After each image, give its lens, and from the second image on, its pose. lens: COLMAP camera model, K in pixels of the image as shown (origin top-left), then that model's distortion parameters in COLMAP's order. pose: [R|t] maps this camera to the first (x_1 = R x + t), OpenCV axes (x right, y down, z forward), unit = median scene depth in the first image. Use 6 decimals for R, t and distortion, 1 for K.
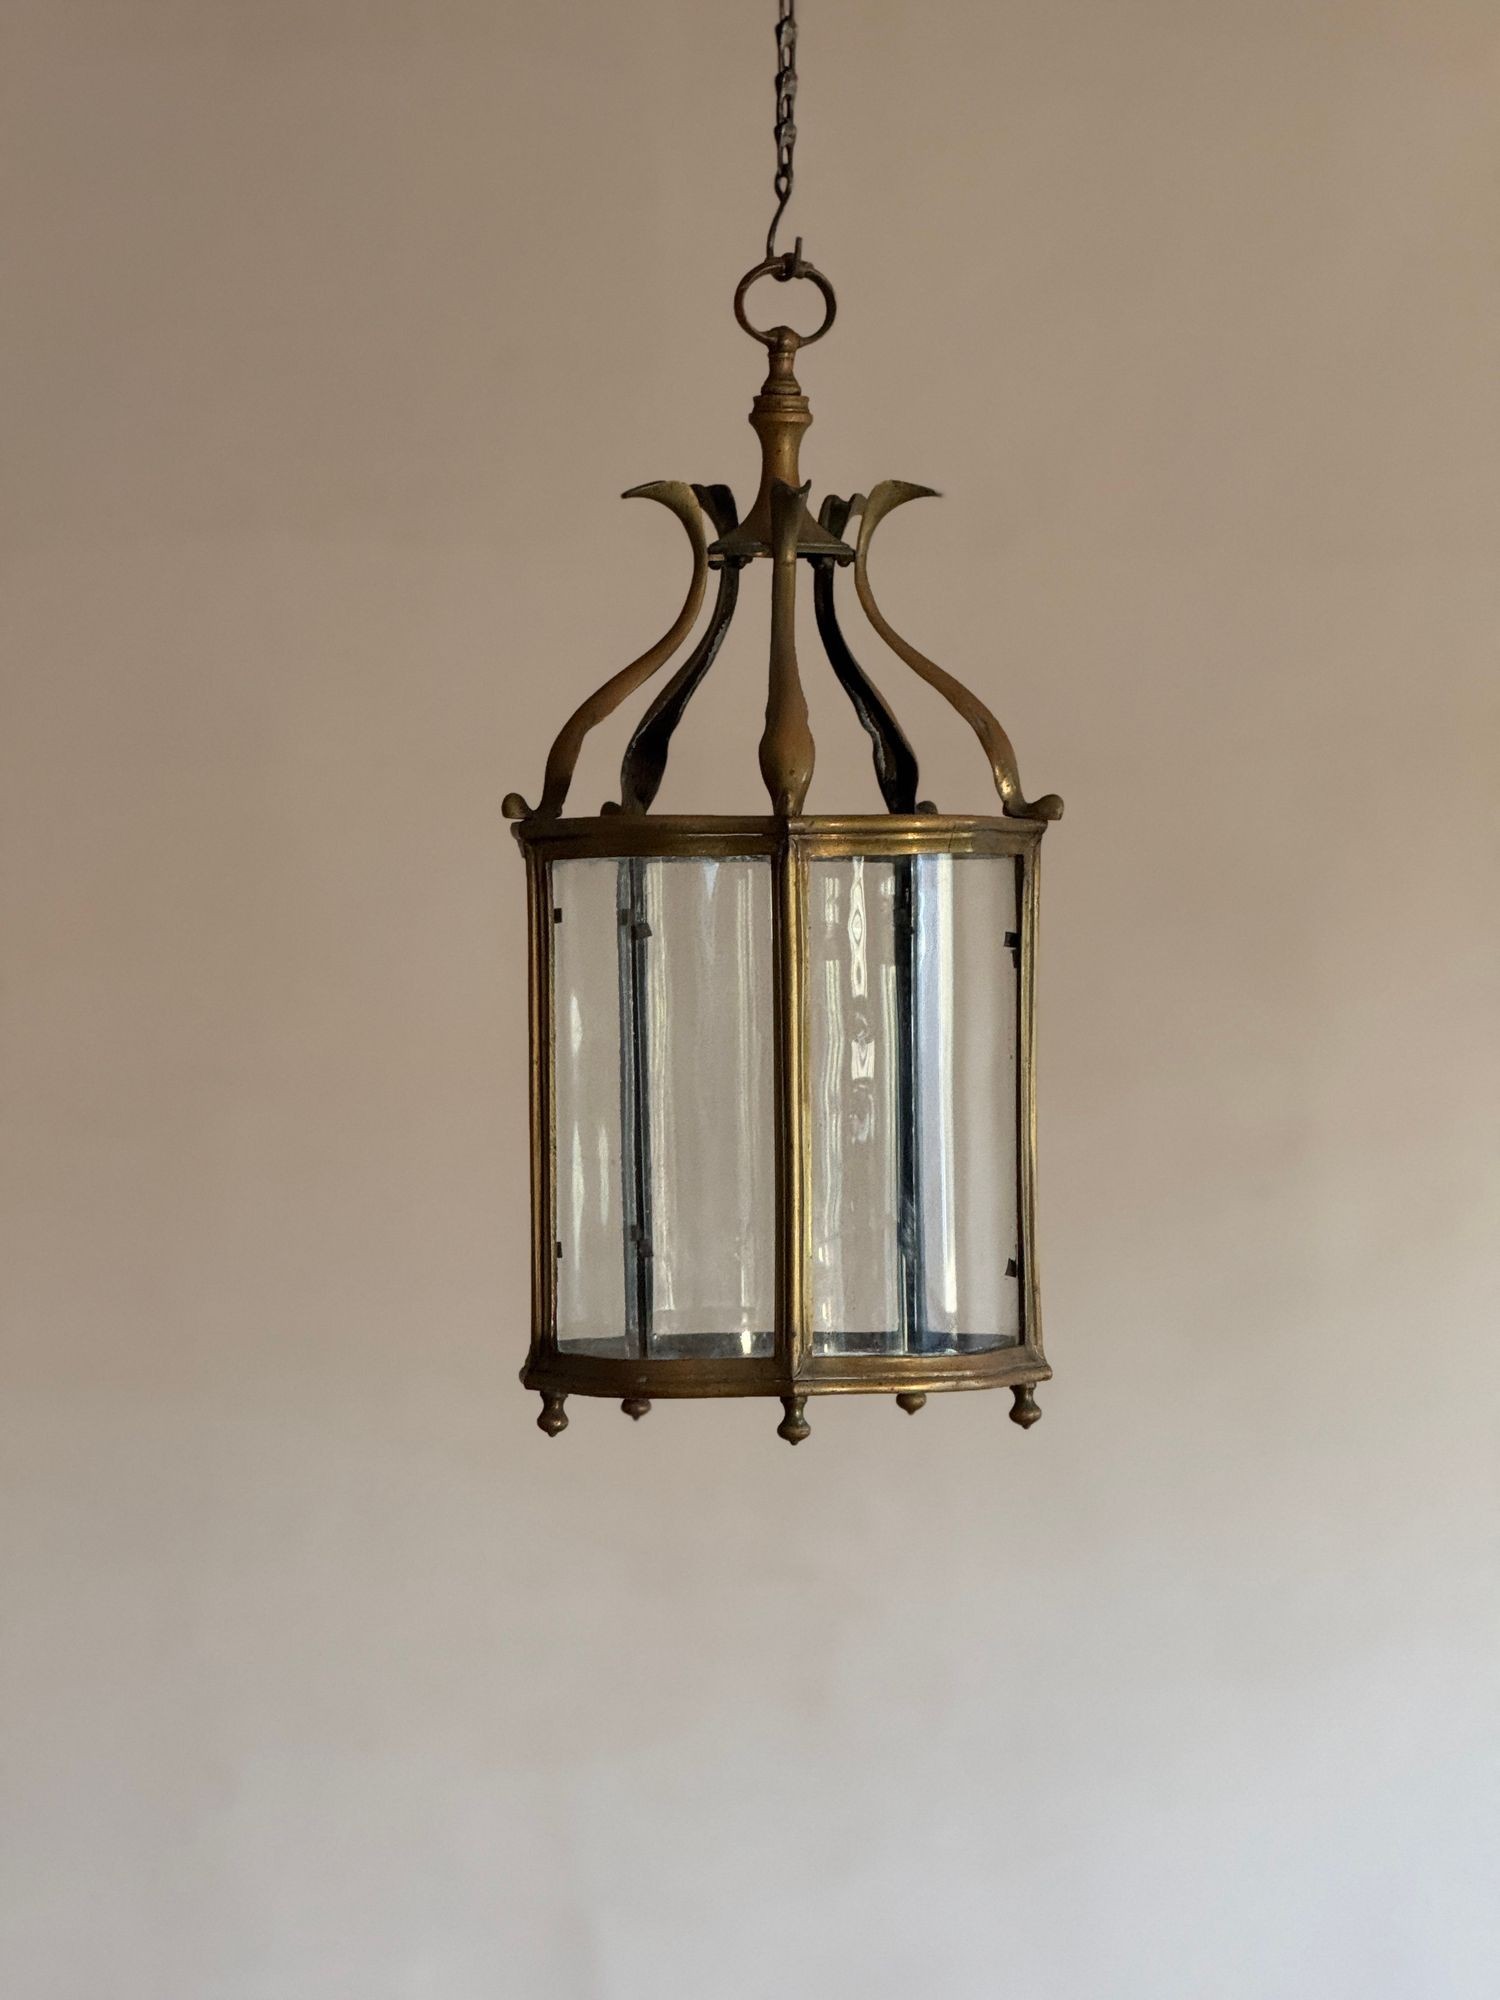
lens RADIAL K [[7023.0, 0, 749.4], [0, 7023.0, 999.4], [0, 0, 1]] dist [0.008858, 0.000000]
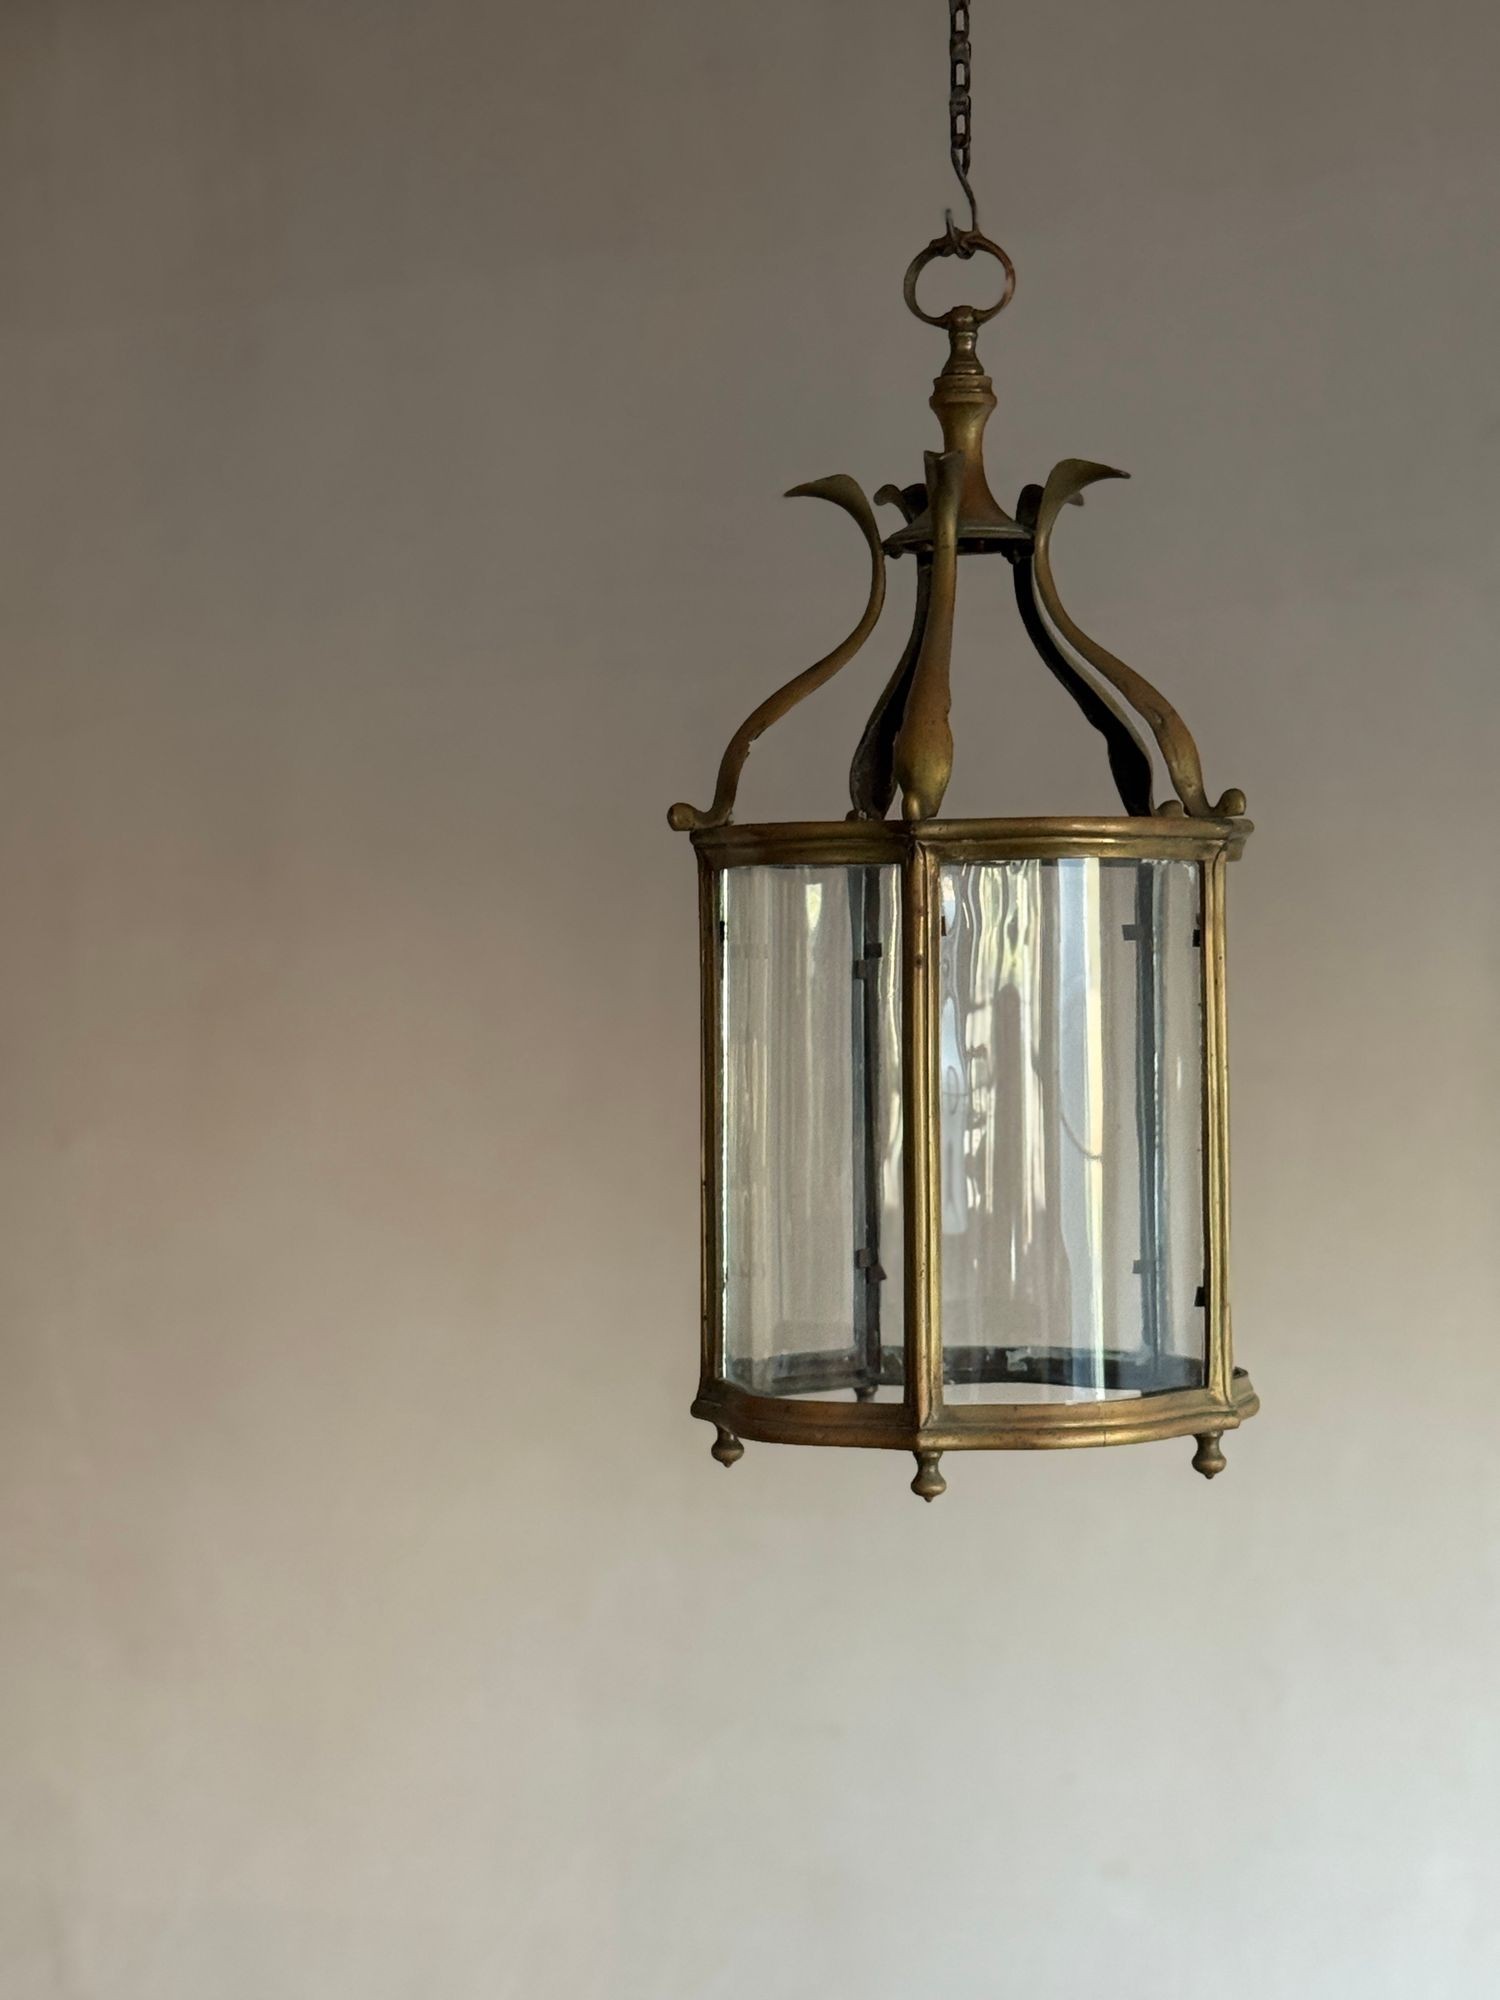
lens RADIAL K [[4037.1, 0, 748.9], [0, 4037.1, 999.6], [0, 0, 1]] dist [-0.220673, 0.000000]
pose [[0.962402, -0.001301, -0.271625, 0.123673], [0.006705, 0.999798, 0.018966, -0.012488], [0.271545, -0.020074, 0.962216, 0.471005]]
